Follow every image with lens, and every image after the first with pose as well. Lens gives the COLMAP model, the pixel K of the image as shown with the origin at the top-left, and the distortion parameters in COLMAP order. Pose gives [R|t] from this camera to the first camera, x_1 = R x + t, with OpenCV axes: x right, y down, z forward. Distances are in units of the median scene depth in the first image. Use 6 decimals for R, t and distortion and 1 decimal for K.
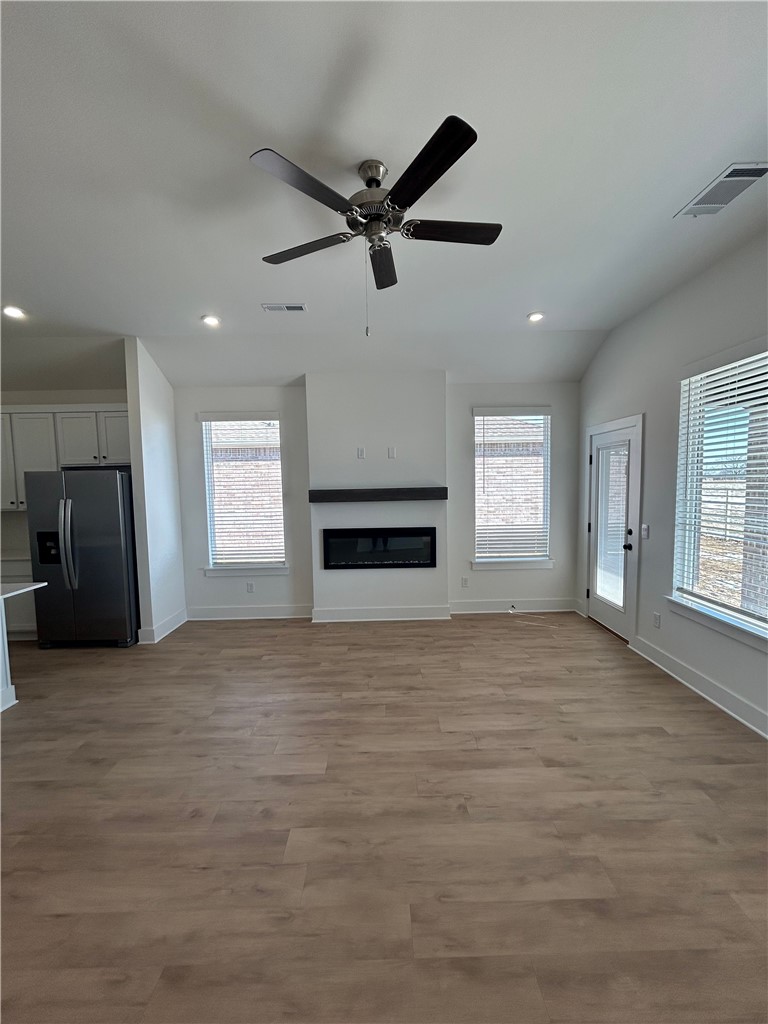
lens RADIAL K [[412.2, 0, 386.9], [0, 412.2, 512.3], [0, 0, 1]] dist [0.001040, 0.000412]
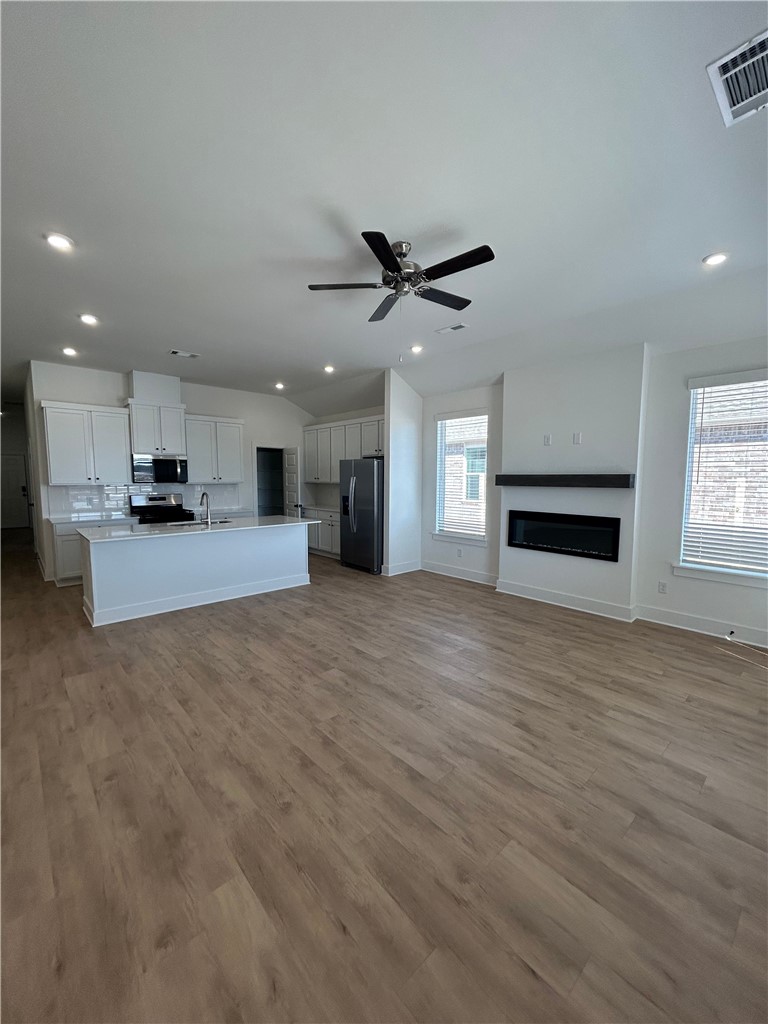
lens RADIAL K [[412.5, 0, 386.2], [0, 412.5, 513.5], [0, 0, 1]] dist [-0.000220, 0.000623]
pose [[0.665055, 0.088770, -0.741500, 0.530911], [-0.069523, 0.995958, 0.056877, 0.011291], [0.743552, 0.013724, 0.668538, 0.005098]]
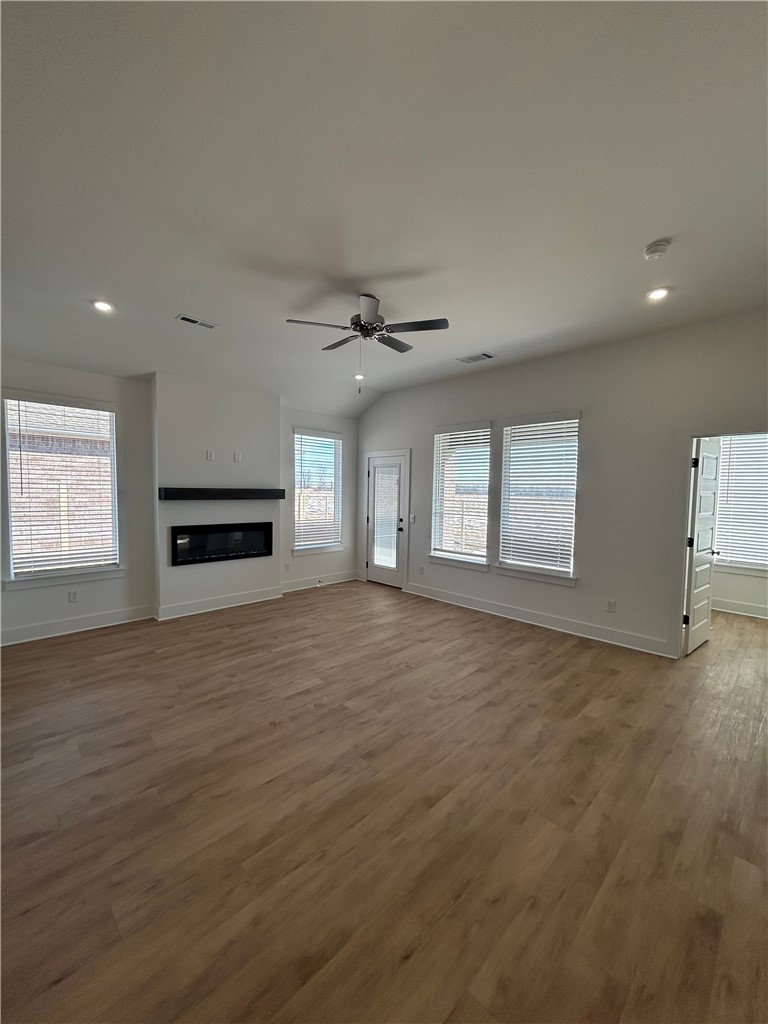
lens RADIAL K [[412.5, 0, 386.2], [0, 412.5, 513.5], [0, 0, 1]] dist [-0.000220, 0.000623]
pose [[0.714676, -0.009461, 0.699392, -0.574995], [0.019926, 0.999778, -0.006837, 0.030768], [-0.699172, 0.018822, 0.714706, -0.117195]]
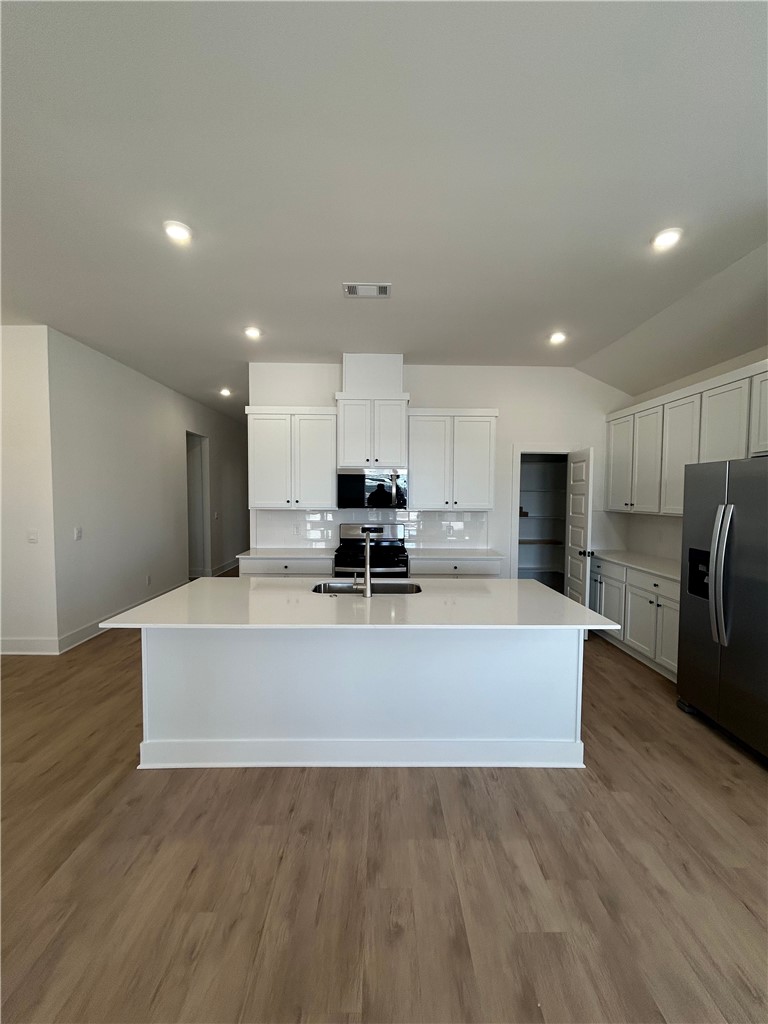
lens RADIAL K [[412.5, 0, 386.2], [0, 412.5, 513.5], [0, 0, 1]] dist [-0.000220, 0.000623]
pose [[0.005275, 0.062736, -0.998016, -0.138907], [-0.079721, 0.994880, 0.062118, -0.014222], [0.996803, 0.079235, 0.010249, 0.462641]]
